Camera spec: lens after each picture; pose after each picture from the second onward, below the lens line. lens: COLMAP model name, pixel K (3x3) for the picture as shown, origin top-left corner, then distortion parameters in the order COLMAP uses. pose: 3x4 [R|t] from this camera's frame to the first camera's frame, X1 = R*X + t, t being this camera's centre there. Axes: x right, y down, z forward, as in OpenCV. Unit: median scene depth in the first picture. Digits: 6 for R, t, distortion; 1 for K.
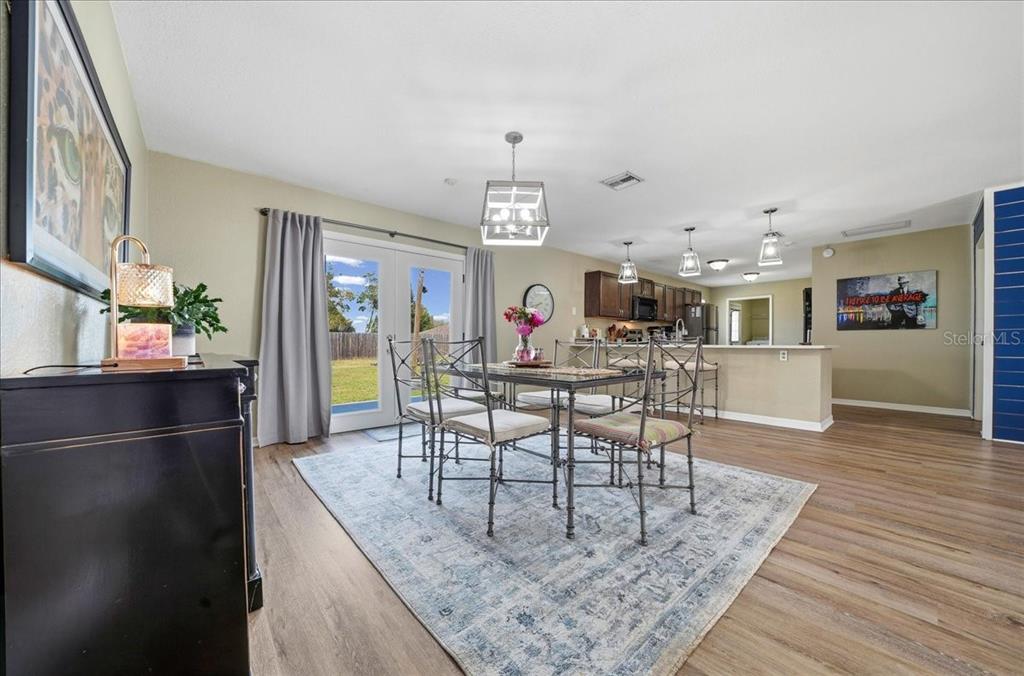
lens RADIAL K [[353.0, 0, 515.1], [0, 353.0, 340.4], [0, 0, 1]] dist [-0.001293, 0.000264]
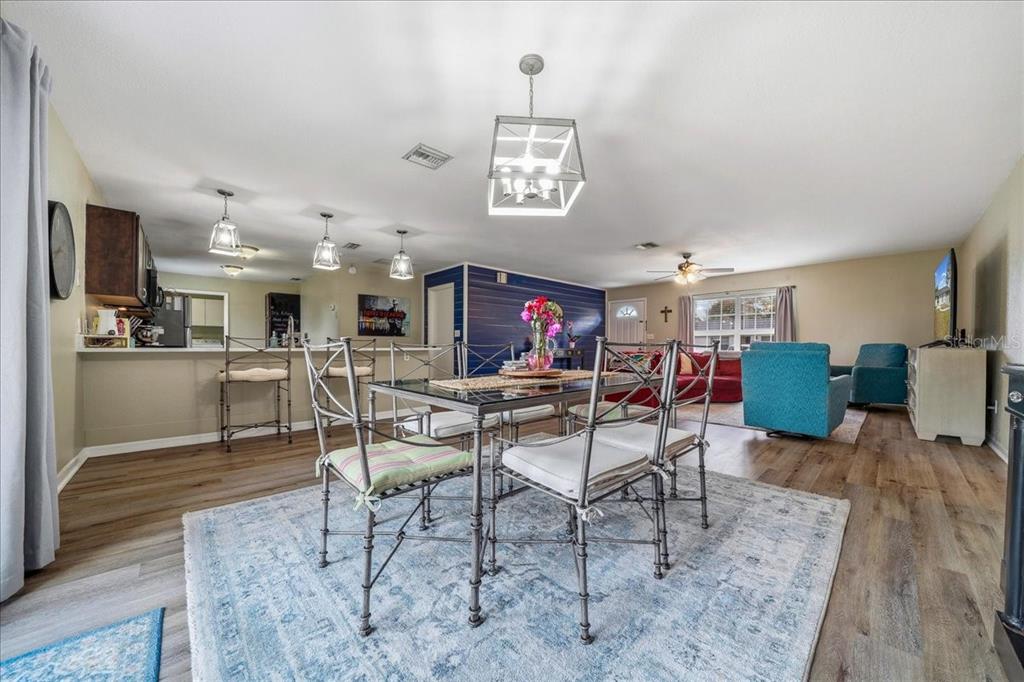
lens RADIAL K [[358.1, 0, 517.1], [0, 358.1, 349.3], [0, 0, 1]] dist [-0.000498, 0.000037]
pose [[-0.011946, -0.012136, 0.999855, -0.360144], [-0.006108, 0.999909, 0.012064, -0.000070], [-0.999910, -0.005963, -0.012019, 0.498520]]
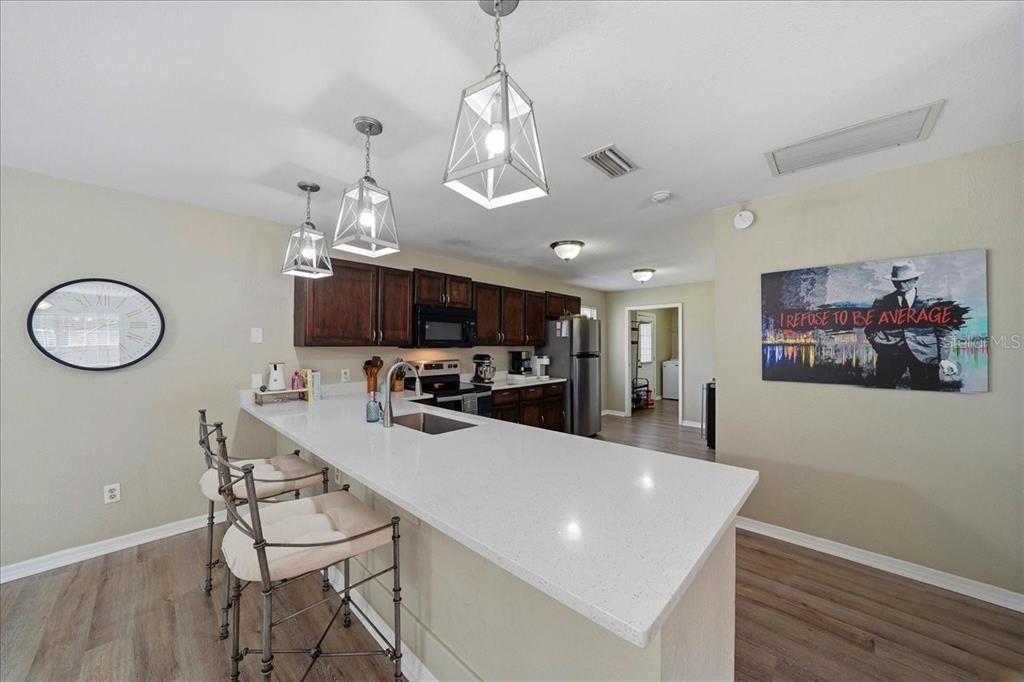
lens RADIAL K [[358.1, 0, 490.1], [0, 358.1, 342.7], [0, 0, 1]] dist [-0.000498, 0.000037]
pose [[0.998701, 0.000732, 0.050952, 0.558263], [-0.000379, 0.999976, -0.006931, -0.082300], [-0.050955, 0.006903, 0.998677, 0.573518]]
